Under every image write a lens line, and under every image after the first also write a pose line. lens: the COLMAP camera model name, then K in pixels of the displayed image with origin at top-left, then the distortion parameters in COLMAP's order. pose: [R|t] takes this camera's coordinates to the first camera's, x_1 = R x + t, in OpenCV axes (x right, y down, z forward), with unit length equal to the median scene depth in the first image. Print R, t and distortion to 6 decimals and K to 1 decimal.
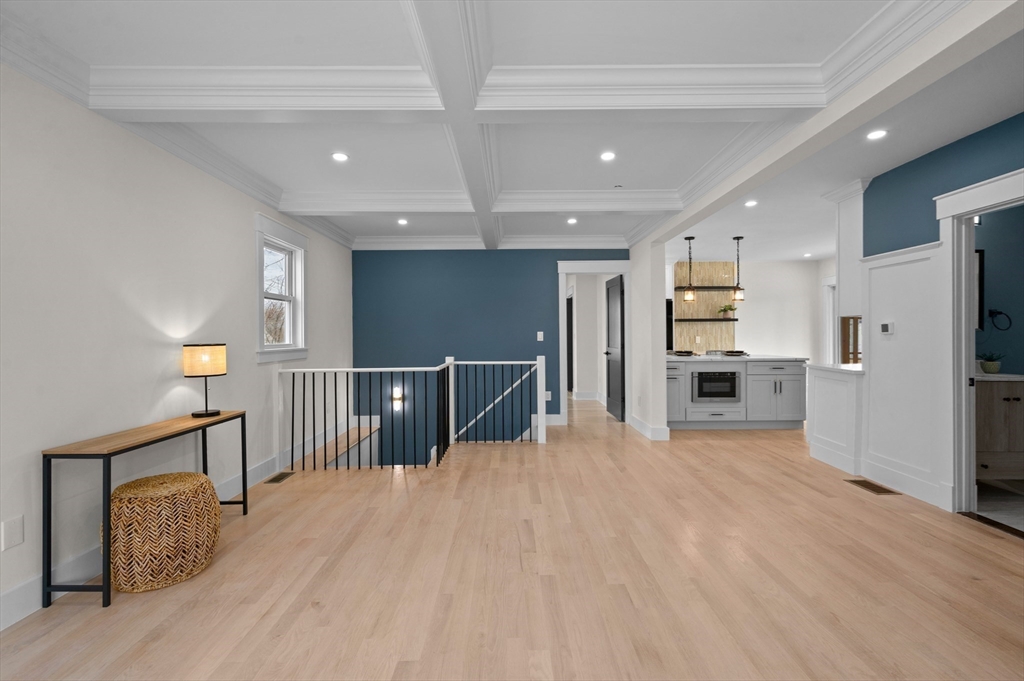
lens RADIAL K [[448.6, 0, 511.4], [0, 448.6, 339.0], [0, 0, 1]] dist [-0.003355, 0.001021]
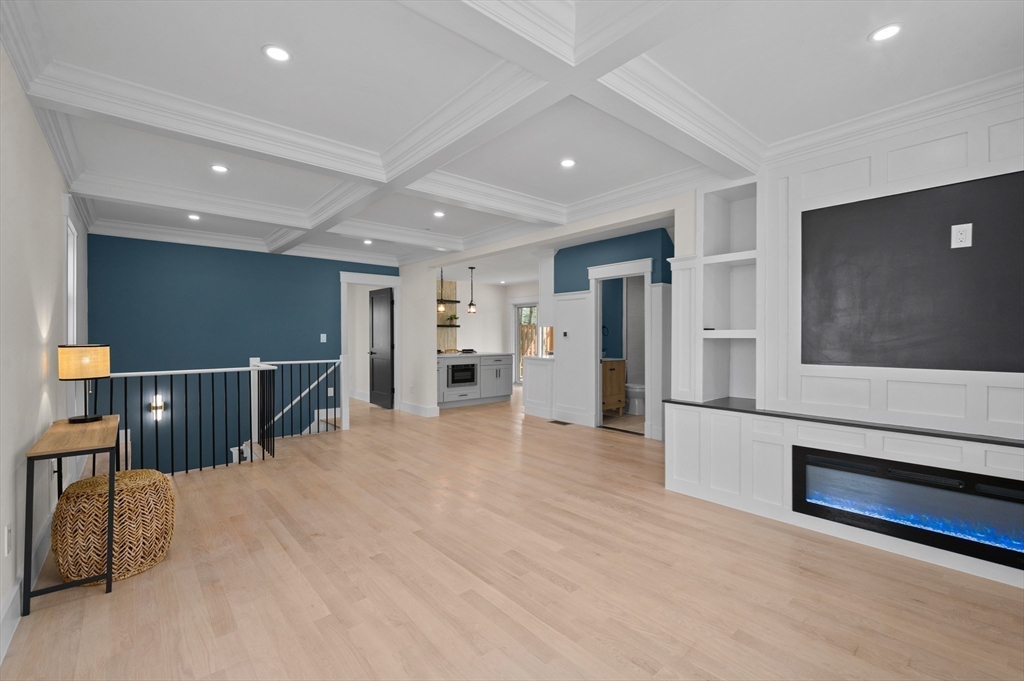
lens RADIAL K [[448.6, 0, 521.8], [0, 448.6, 341.1], [0, 0, 1]] dist [-0.003355, 0.001021]
pose [[0.751437, -0.000048, 0.659805, -0.319484], [0.000396, 1.000000, -0.000378, 0.002200], [-0.659805, 0.000545, 0.751437, -0.160132]]
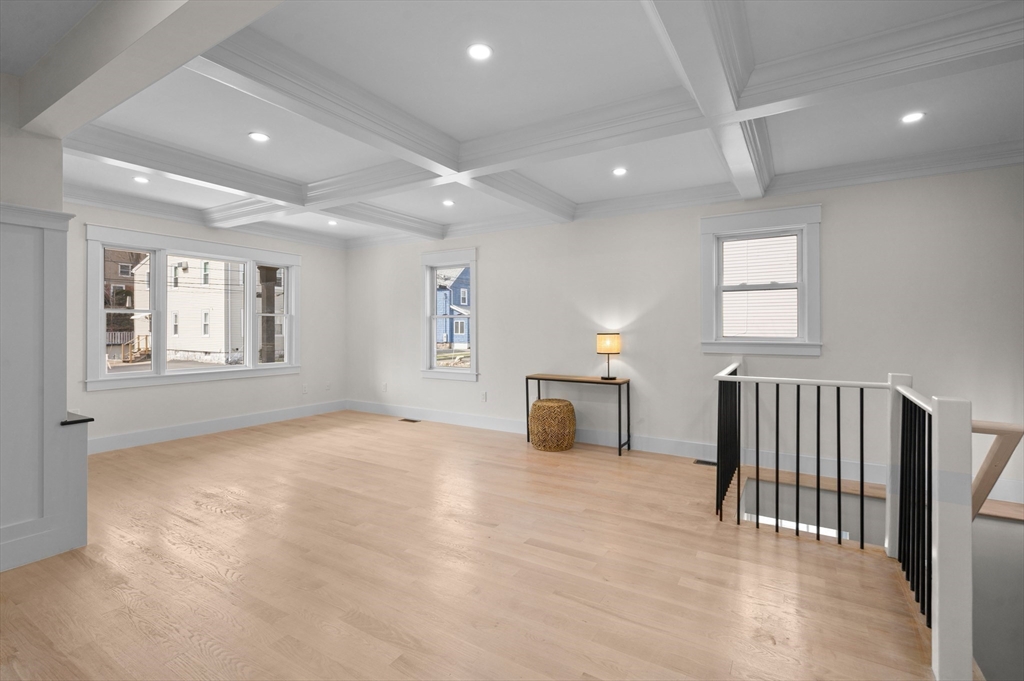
lens RADIAL K [[466.3, 0, 514.8], [0, 466.3, 329.8], [0, 0, 1]] dist [0.000913, -0.002160]
pose [[-0.534506, 0.010131, -0.845104, 0.443386], [-0.003078, 0.999898, 0.013934, -0.010142], [0.845159, 0.010049, -0.534421, 0.824884]]
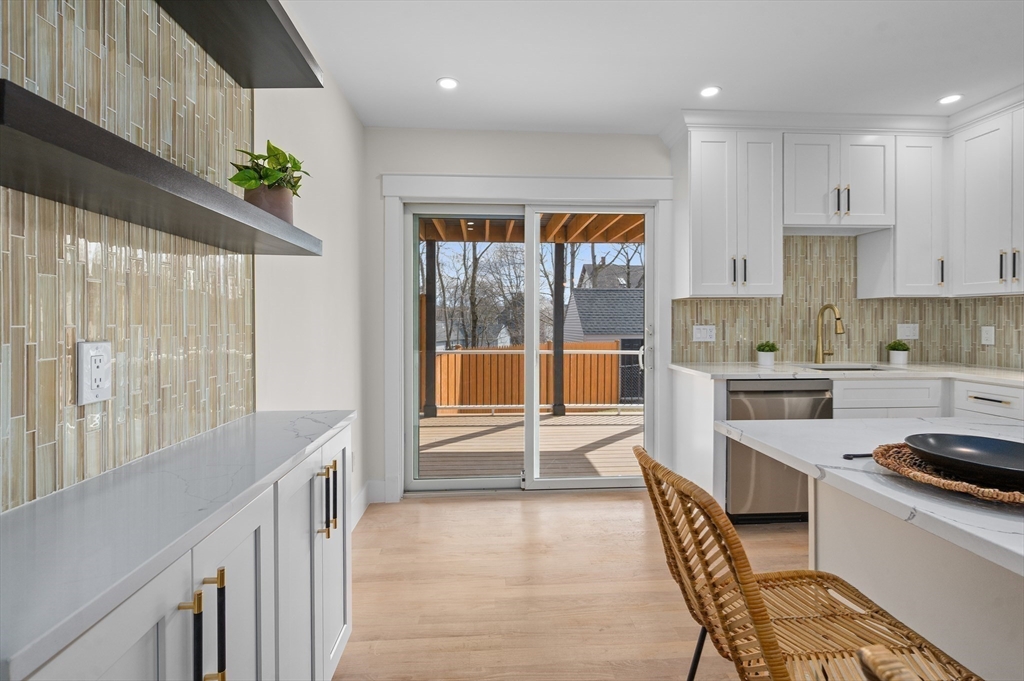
lens RADIAL K [[466.3, 0, 510.6], [0, 466.3, 324.8], [0, 0, 1]] dist [0.000913, -0.002160]
pose [[-0.054191, 0.000567, 0.998530, 0.415428], [0.010169, 0.999948, -0.000016, -0.012542], [-0.998479, 0.010153, -0.054194, 1.285051]]
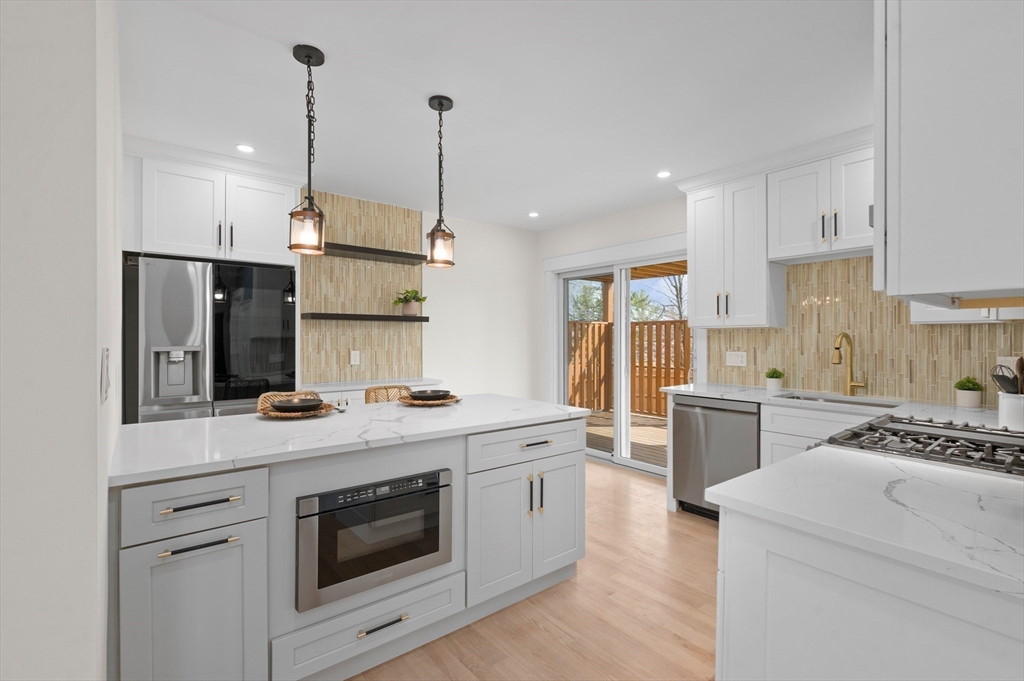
lens RADIAL K [[466.3, 0, 508.0], [0, 466.3, 337.5], [0, 0, 1]] dist [0.000913, -0.002160]
pose [[0.786722, 0.009458, 0.617235, 0.330190], [-0.002496, 0.999923, -0.012140, -0.020251], [-0.617303, 0.008011, 0.786685, 0.702204]]
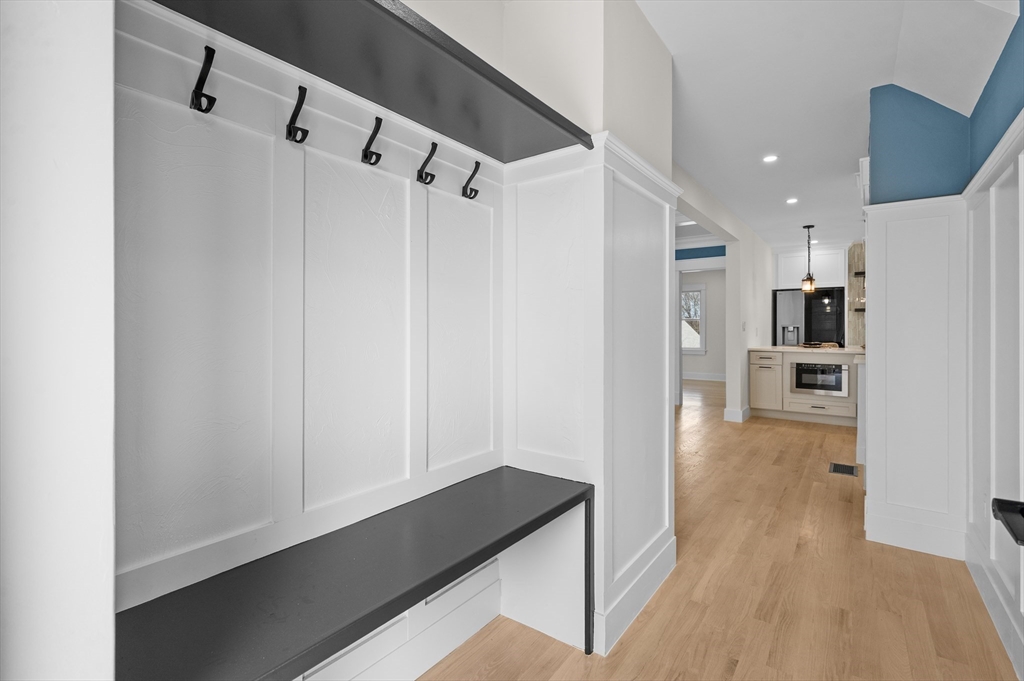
lens RADIAL K [[466.3, 0, 512.7], [0, 466.3, 329.7], [0, 0, 1]] dist [0.000913, -0.002160]
pose [[0.794237, 0.011414, -0.607500, 0.544969], [-0.012356, 0.999920, 0.002633, 0.004954], [0.607482, 0.005415, 0.794315, -0.212209]]
